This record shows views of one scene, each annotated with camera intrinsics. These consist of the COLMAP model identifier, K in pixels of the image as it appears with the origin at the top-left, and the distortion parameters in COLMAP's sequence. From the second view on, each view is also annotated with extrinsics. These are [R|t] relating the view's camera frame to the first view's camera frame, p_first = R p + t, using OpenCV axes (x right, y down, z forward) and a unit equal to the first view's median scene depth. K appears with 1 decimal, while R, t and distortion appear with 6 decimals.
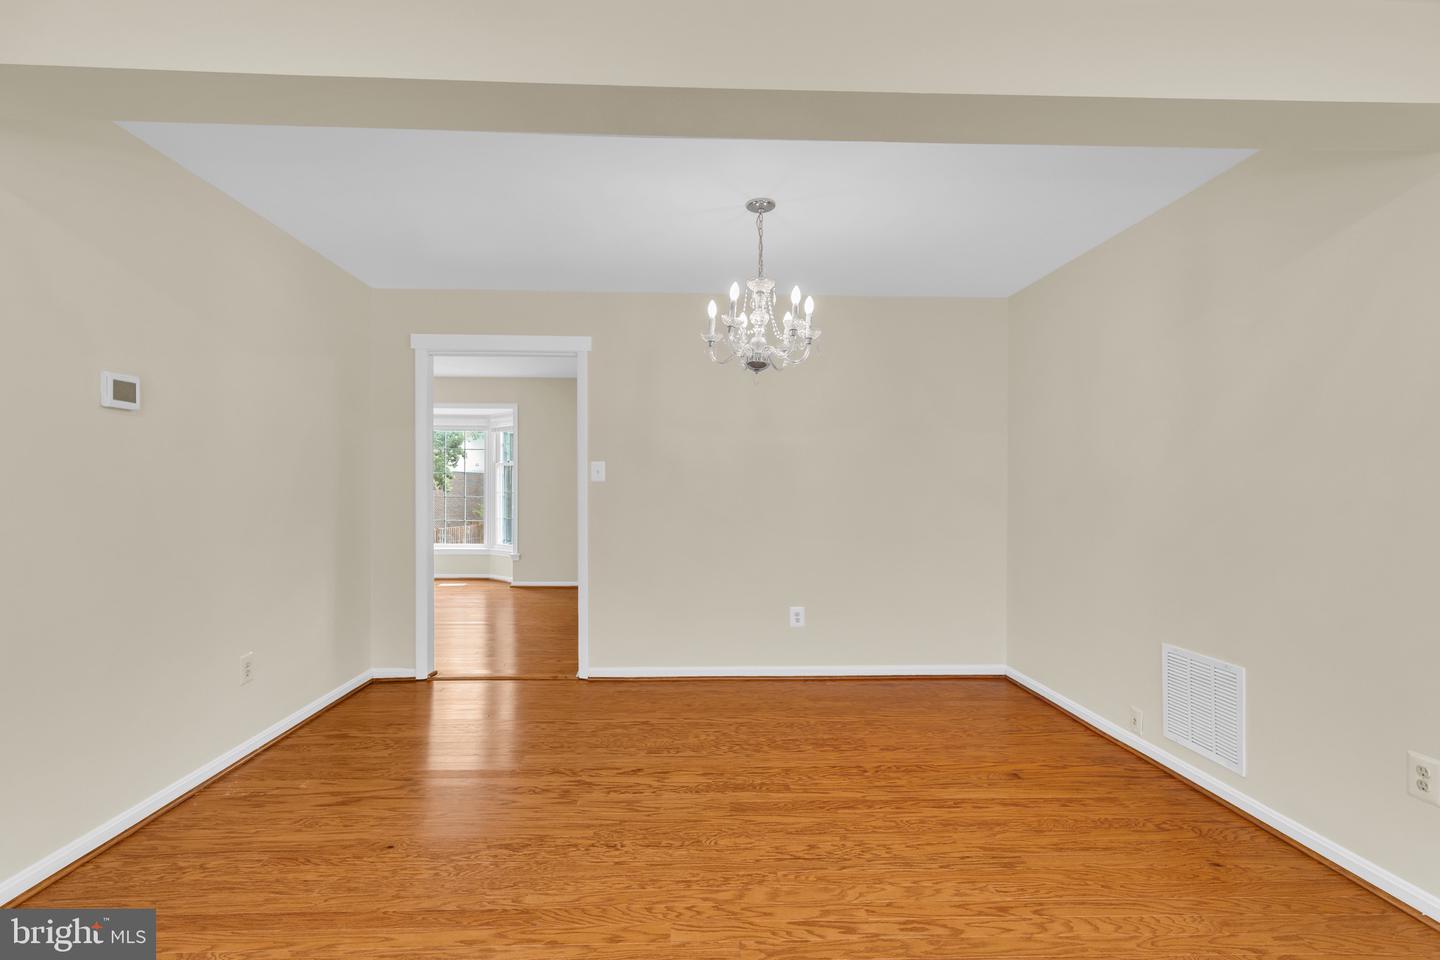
lens RADIAL K [[647.9, 0, 700.1], [0, 647.9, 492.7], [0, 0, 1]] dist [0.003562, 0.000405]
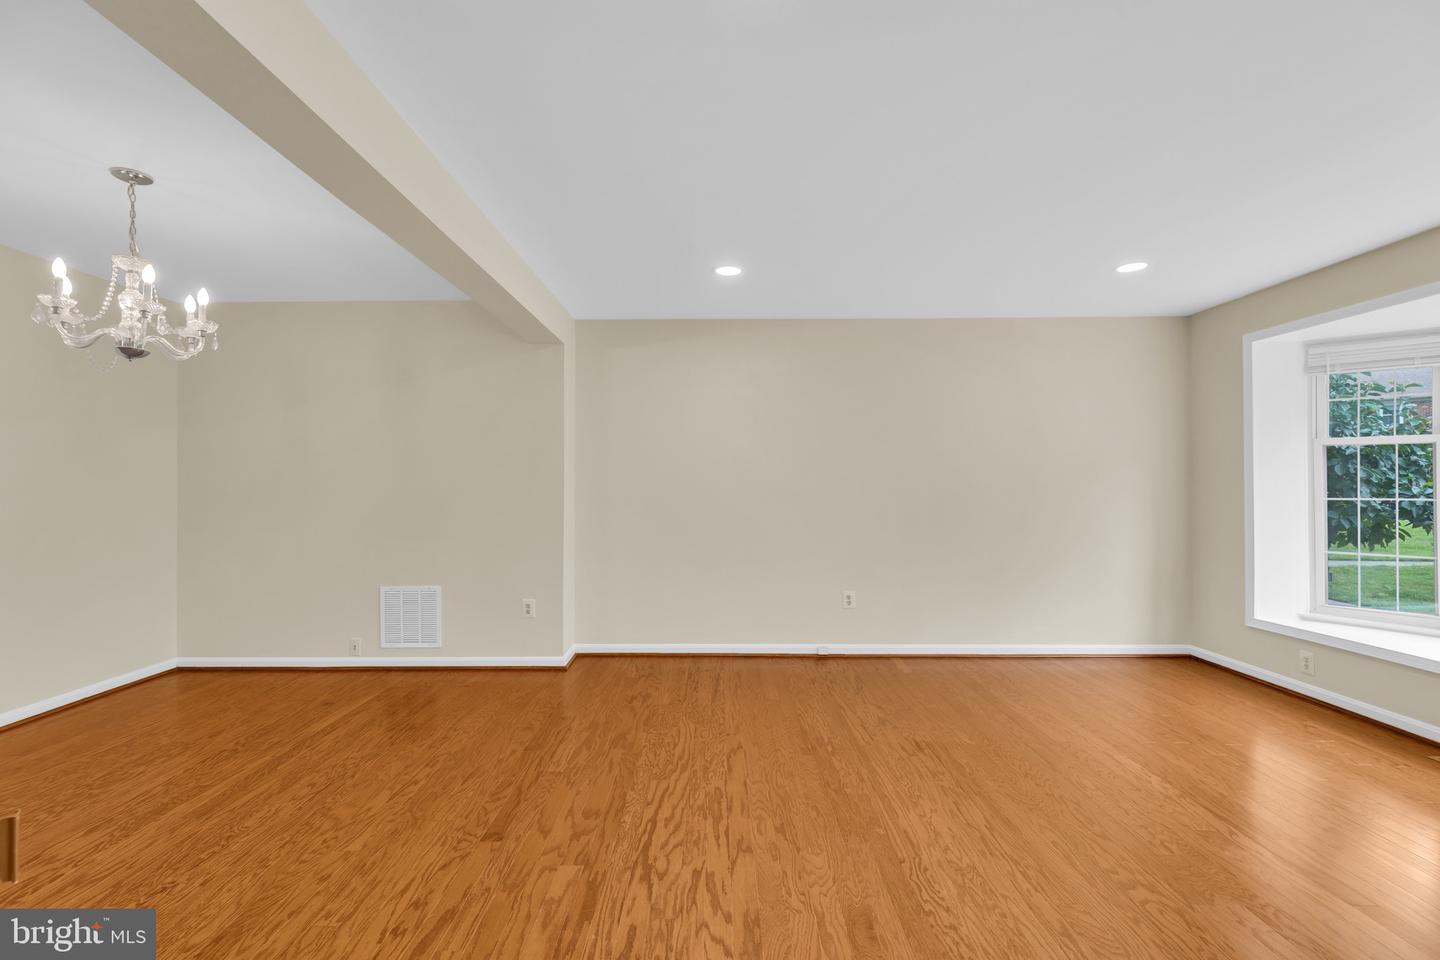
lens RADIAL K [[596.6, 0, 720.0], [0, 596.6, 480.0], [0, 0, 1]] dist [0.003949, -0.000174]
pose [[0.049328, 0.002514, 0.998779, -0.758082], [0.010469, 0.999941, -0.003034, -0.008084], [-0.998728, 0.010606, 0.049299, 0.151990]]
